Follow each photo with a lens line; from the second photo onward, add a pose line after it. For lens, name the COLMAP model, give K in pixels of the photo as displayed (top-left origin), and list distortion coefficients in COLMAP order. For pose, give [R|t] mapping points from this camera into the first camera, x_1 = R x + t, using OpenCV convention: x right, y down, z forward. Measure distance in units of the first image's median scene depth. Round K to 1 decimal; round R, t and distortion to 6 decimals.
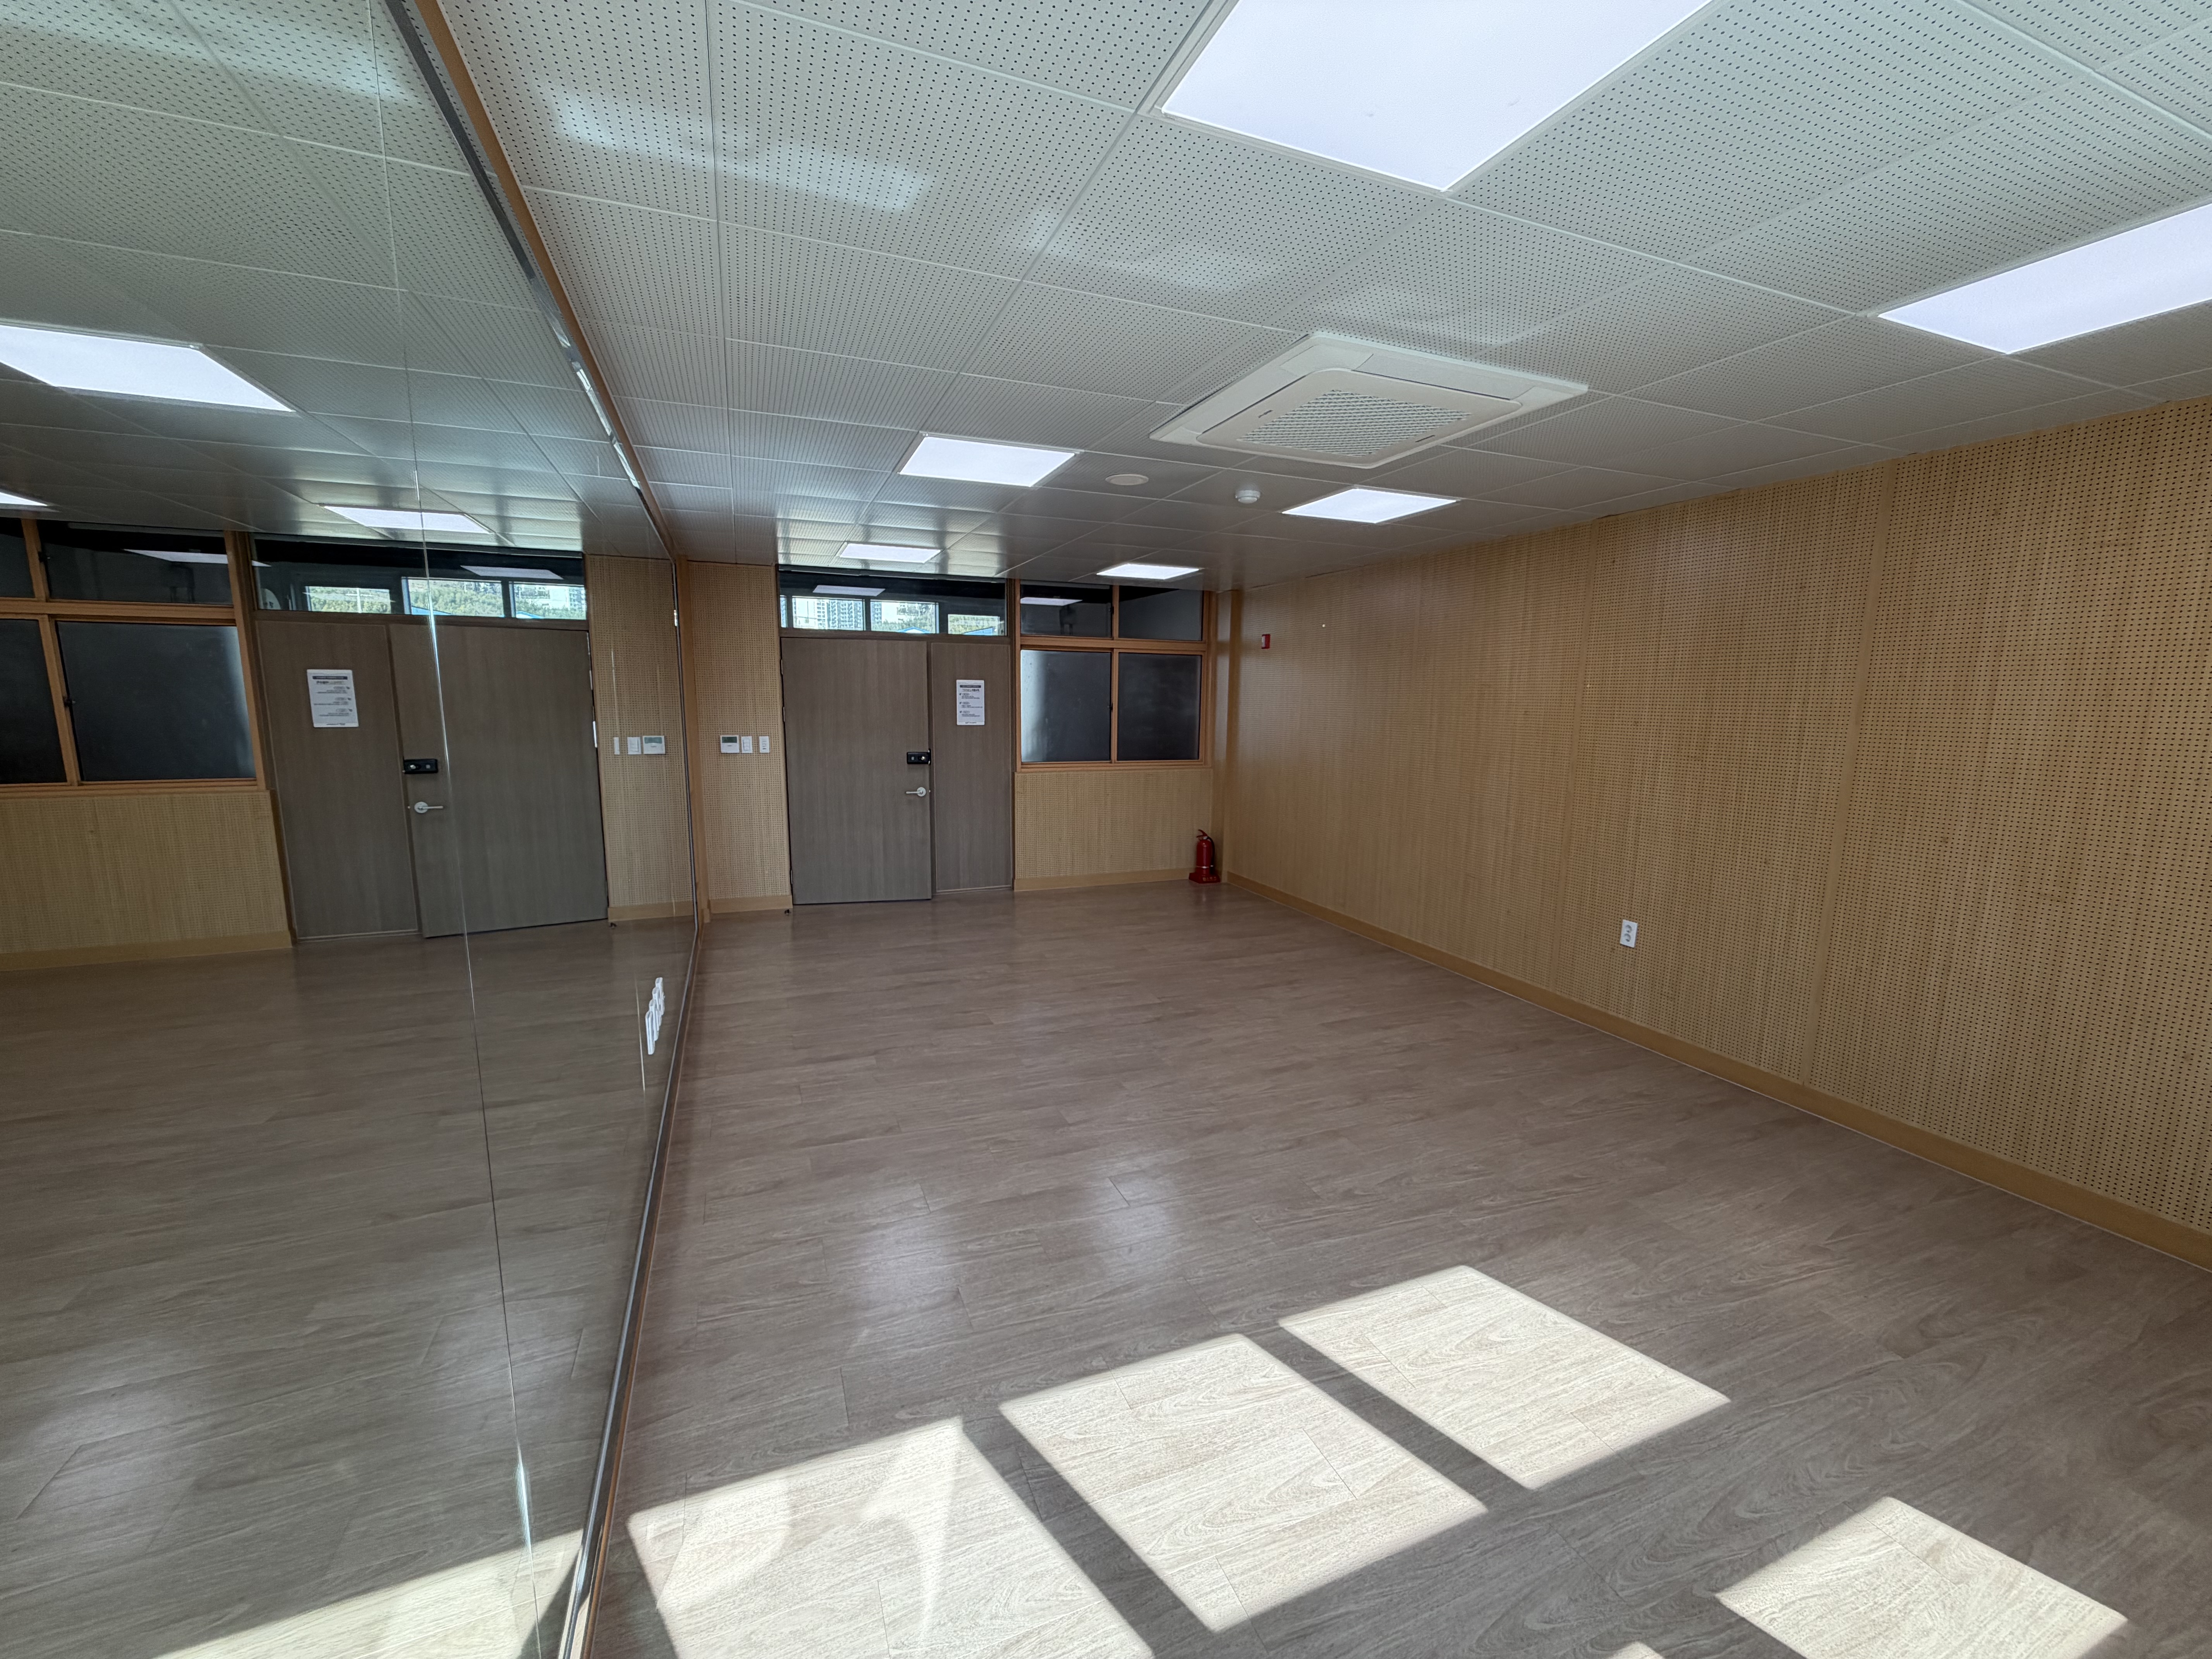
lens RADIAL K [[880.9, 0, 1108.5], [0, 880.9, 831.3], [0, 0, 1]] dist [-0.000757, -0.000197]
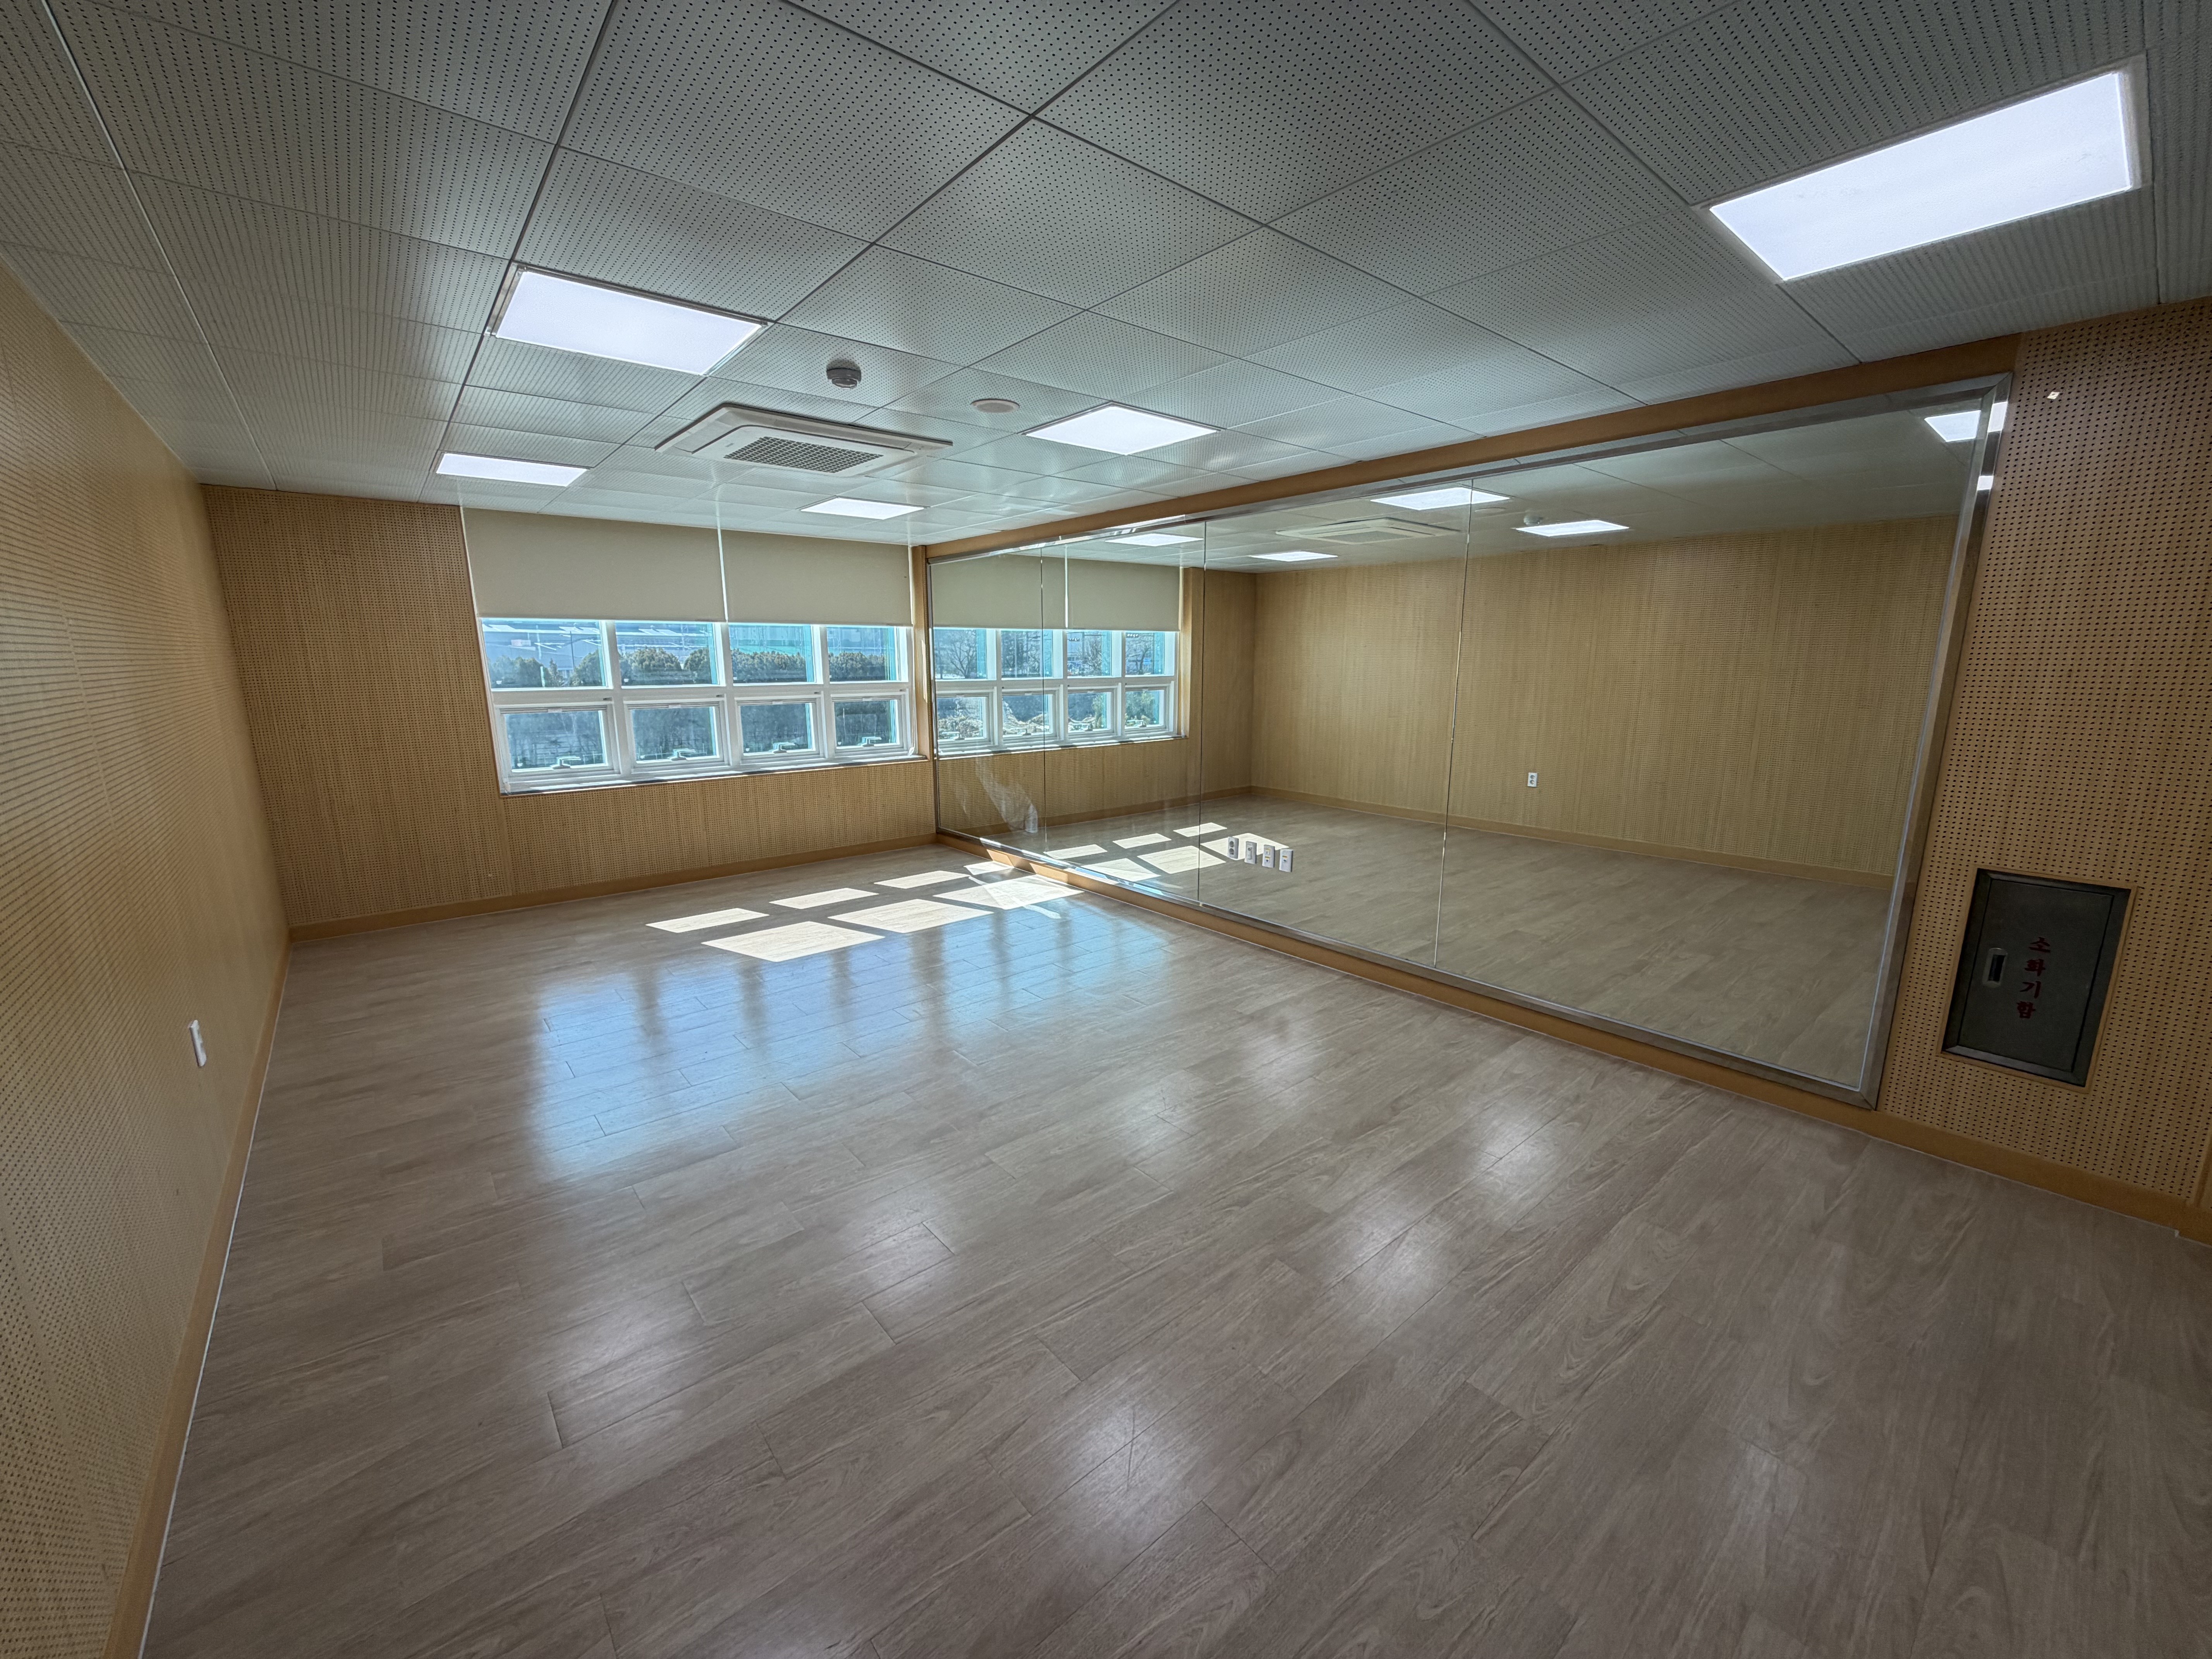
lens RADIAL K [[880.9, 0, 1107.6], [0, 880.9, 840.3], [0, 0, 1]] dist [-0.000757, -0.000197]
pose [[-0.952218, 0.052811, -0.300820, 0.198169], [-0.055408, 0.938723, 0.340191, -0.294236], [0.300352, 0.340603, -0.890942, 1.942891]]
